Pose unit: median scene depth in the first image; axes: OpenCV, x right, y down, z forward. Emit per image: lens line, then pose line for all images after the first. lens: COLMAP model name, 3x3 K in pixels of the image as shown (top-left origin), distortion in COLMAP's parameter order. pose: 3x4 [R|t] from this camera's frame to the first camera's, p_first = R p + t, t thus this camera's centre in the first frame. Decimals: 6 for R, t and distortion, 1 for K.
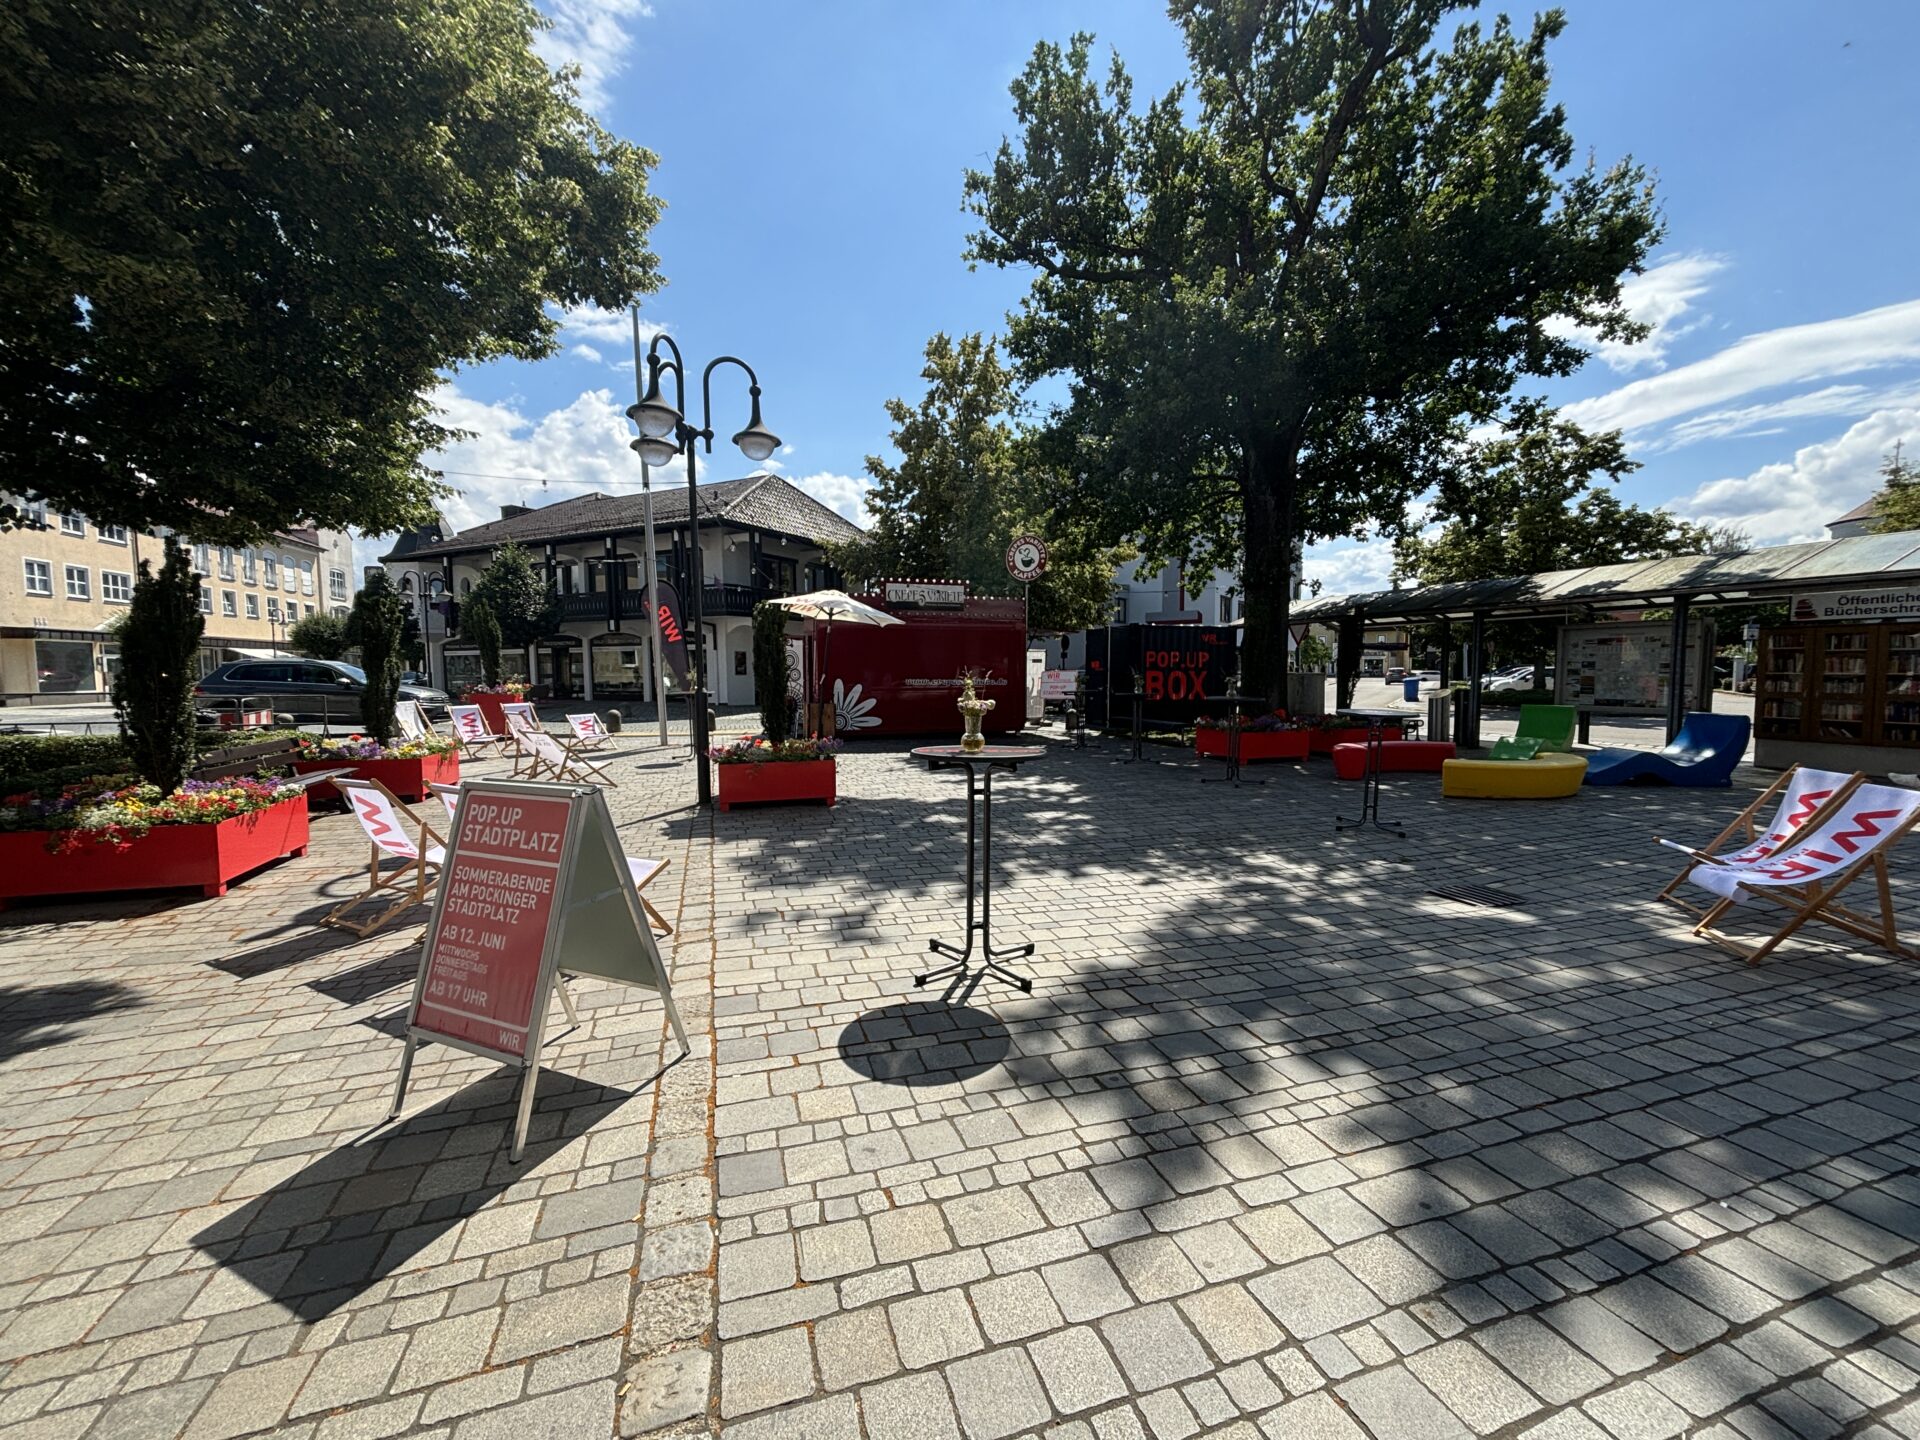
lens RADIAL K [[776.5, 0, 955.4], [0, 776.5, 710.7], [0, 0, 1]] dist [-0.000216, -0.000205]
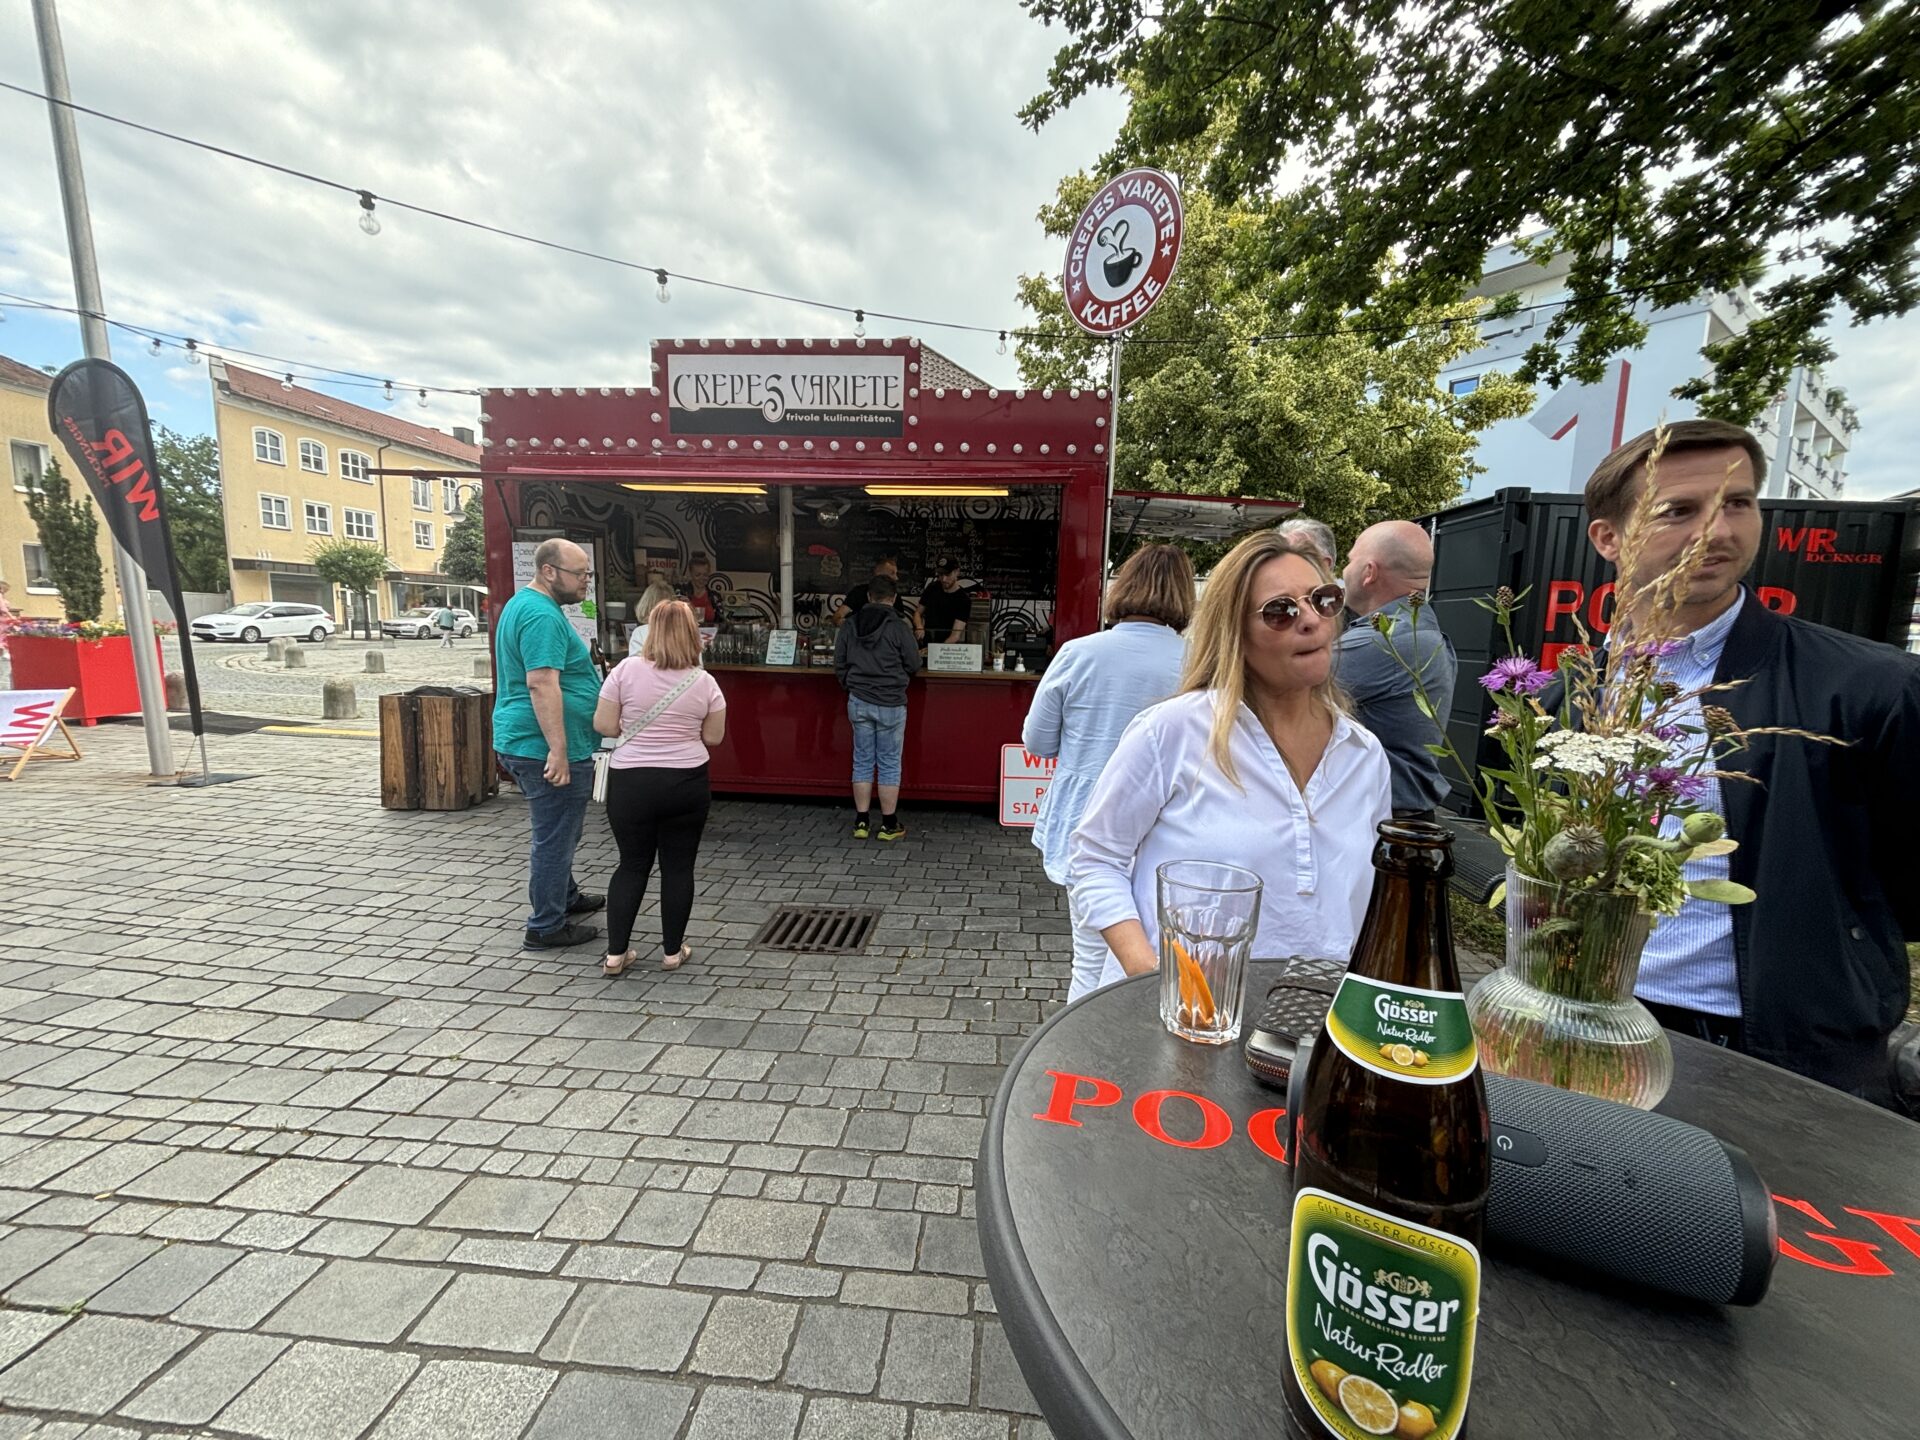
lens RADIAL K [[789.3, 0, 940.9], [0, 789.3, 720.4], [0, 0, 1]] dist [-0.001445, -0.000929]
pose [[0.924026, 0.076685, -0.374560, 0.178117], [-0.053068, 0.995920, 0.072983, -0.037114], [0.378629, -0.047561, 0.924326, 0.766252]]
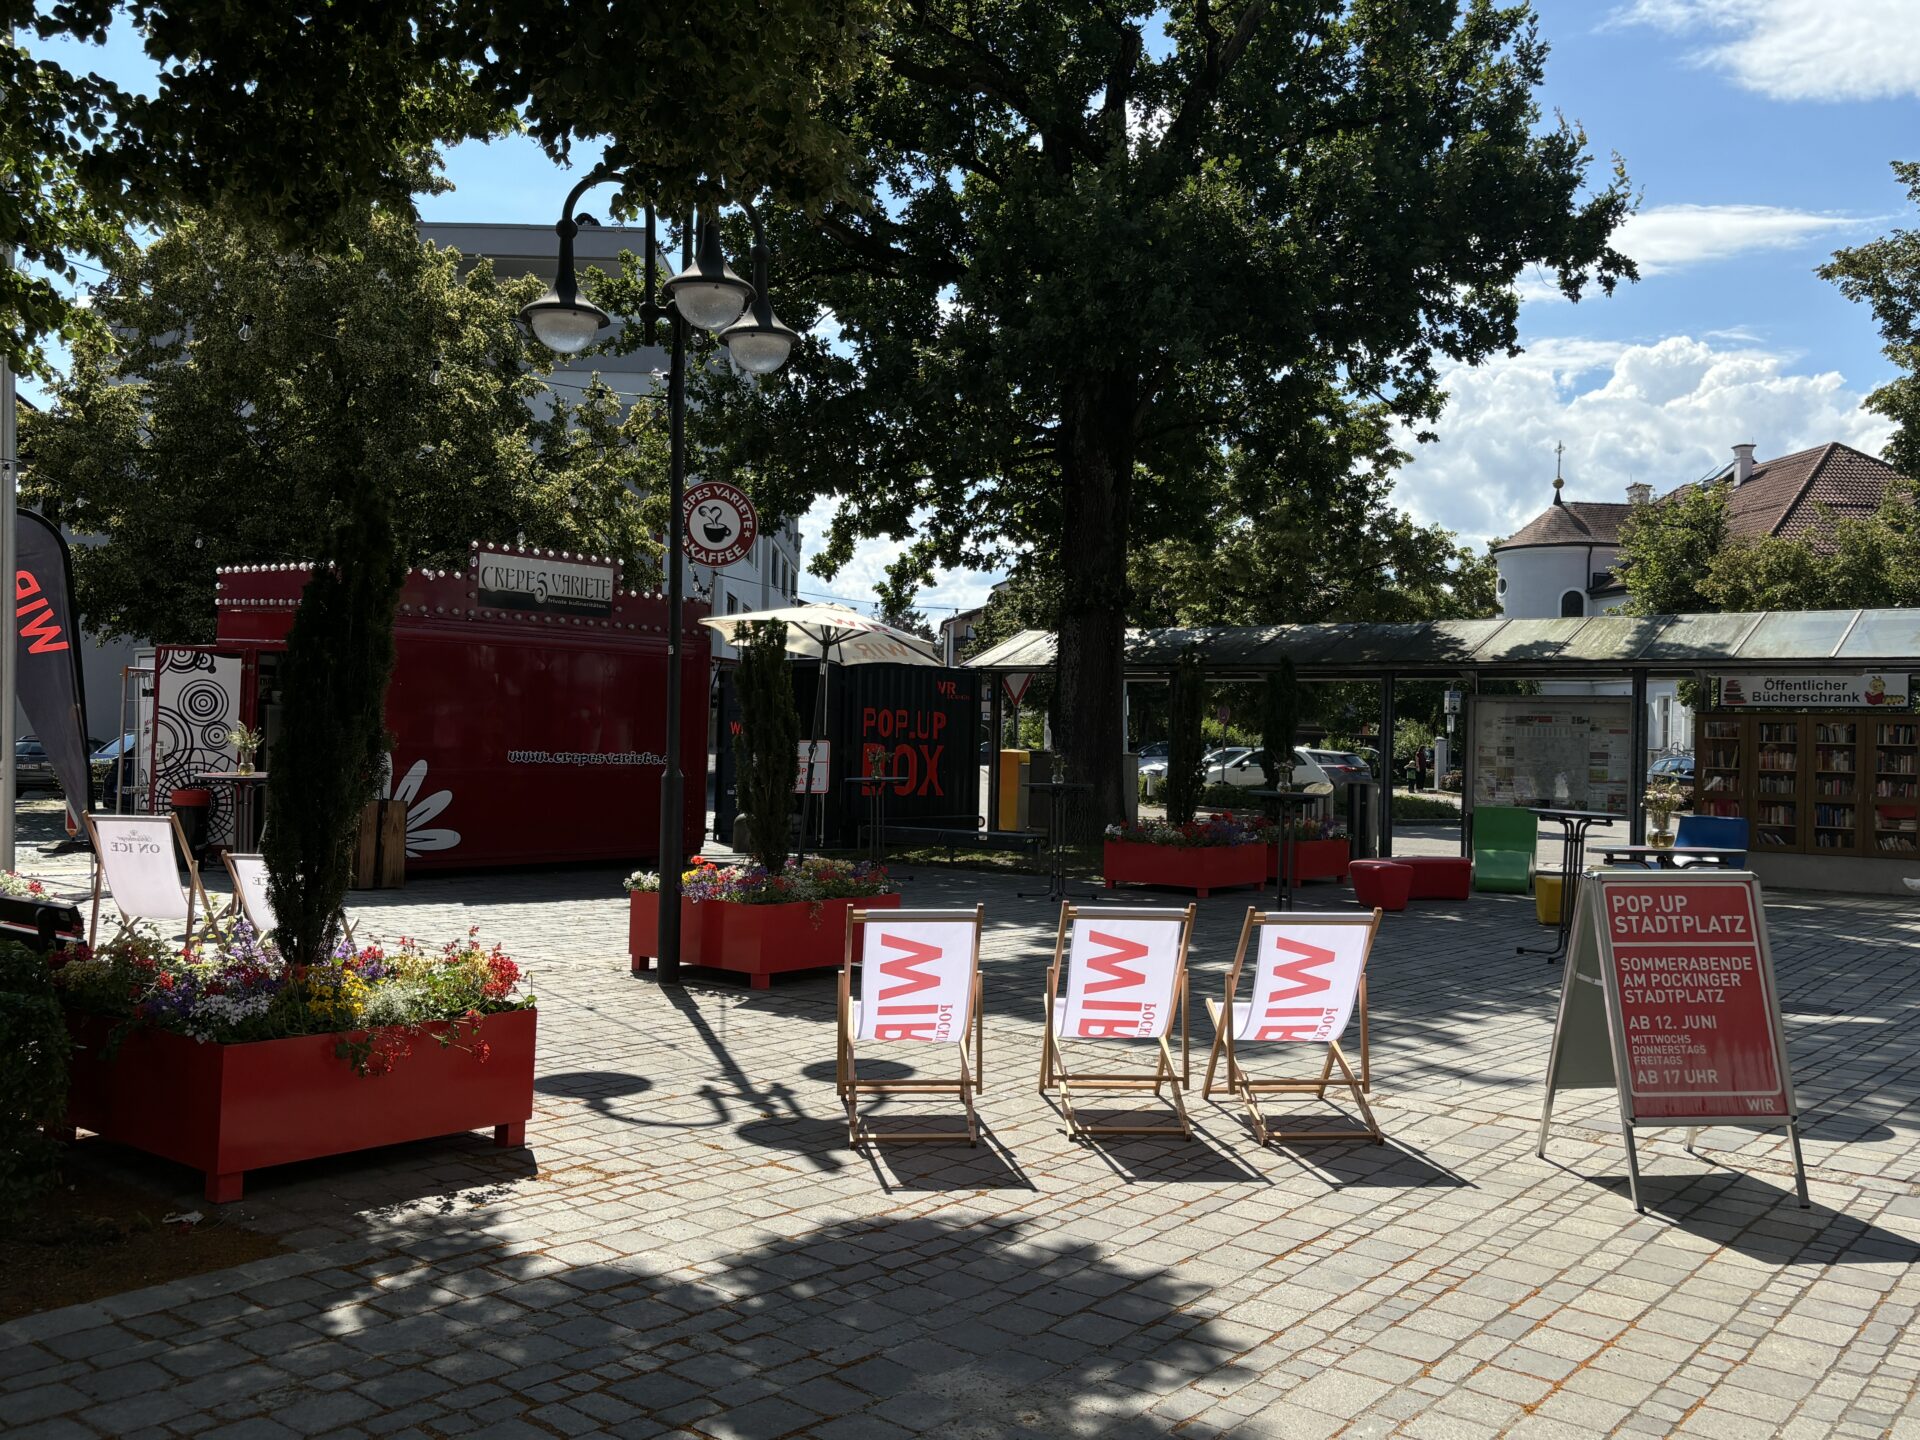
lens RADIAL K [[1729.0, 0, 961.1], [0, 1729.0, 725.8], [0, 0, 1]] dist [-0.000402, 0.003528]
pose [[0.833679, 0.028370, 0.551520, -0.463680], [0.002286, 0.998494, -0.054816, 0.004632], [-0.552245, 0.046960, 0.832359, -0.067120]]
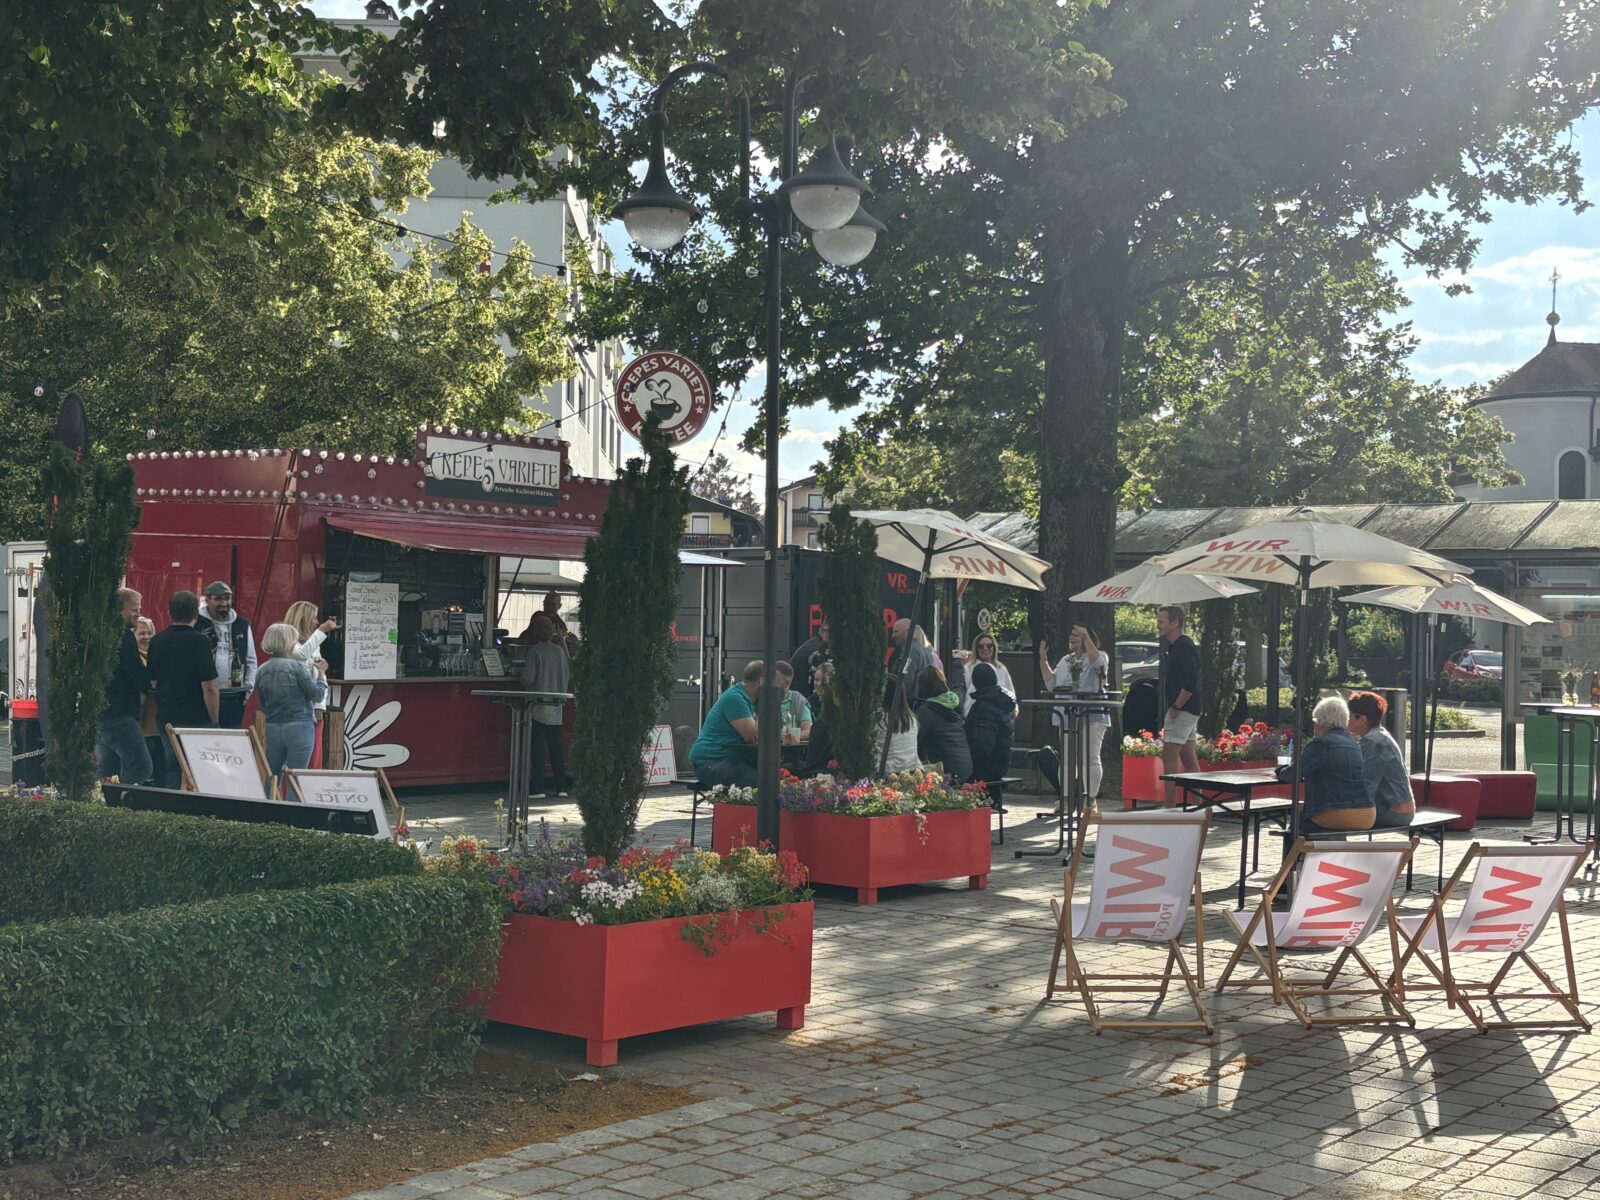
lens RADIAL K [[2158.9, 0, 752.8], [0, 2158.9, 624.7], [0, 0, 1]] dist [0.100825, -0.513205]
pose [[0.840551, 0.022692, 0.541257, -0.637042], [0.005955, 0.998675, -0.051116, 0.006073], [-0.541700, 0.046189, 0.839302, -0.129425]]
